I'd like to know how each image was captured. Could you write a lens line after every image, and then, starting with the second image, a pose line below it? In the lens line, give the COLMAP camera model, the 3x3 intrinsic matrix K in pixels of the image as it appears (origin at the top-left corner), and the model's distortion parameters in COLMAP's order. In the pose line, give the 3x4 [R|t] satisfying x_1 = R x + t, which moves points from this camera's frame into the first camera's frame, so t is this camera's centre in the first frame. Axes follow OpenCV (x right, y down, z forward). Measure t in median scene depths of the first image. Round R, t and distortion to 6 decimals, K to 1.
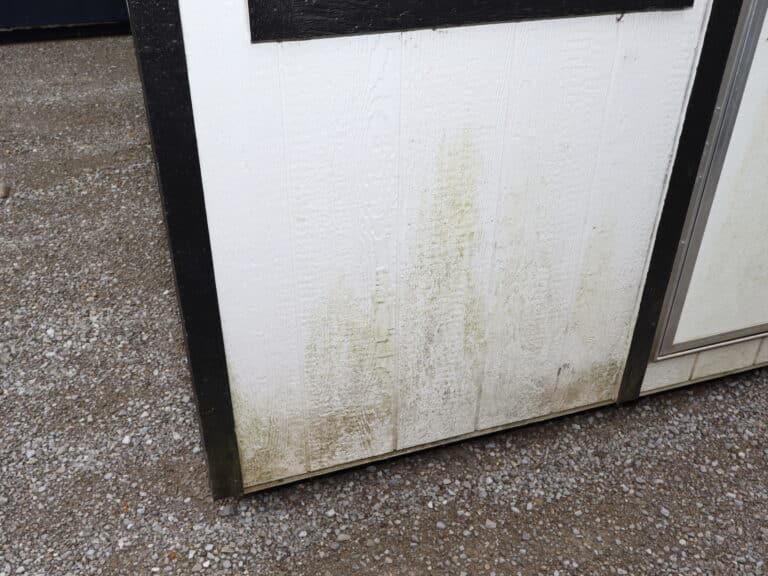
lens RADIAL K [[743.7, 0, 387.1], [0, 743.7, 287.4], [0, 0, 1]] dist [0.010780, 0.000000]
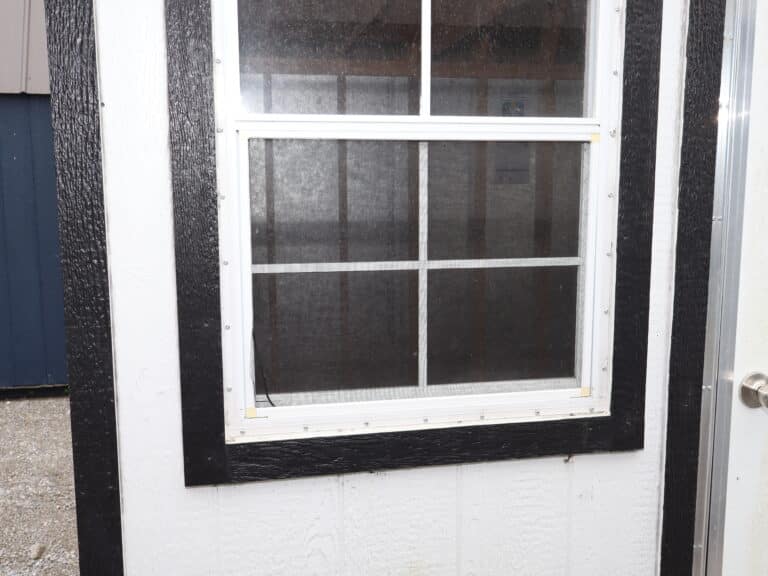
lens RADIAL K [[743.7, 0, 378.5], [0, 743.7, 287.8], [0, 0, 1]] dist [0.010780, 0.000000]
pose [[0.992545, 0.005449, -0.121758, 0.175271], [-0.057432, 0.902044, -0.427807, -0.122669], [0.107500, 0.431610, 0.895632, -0.025154]]
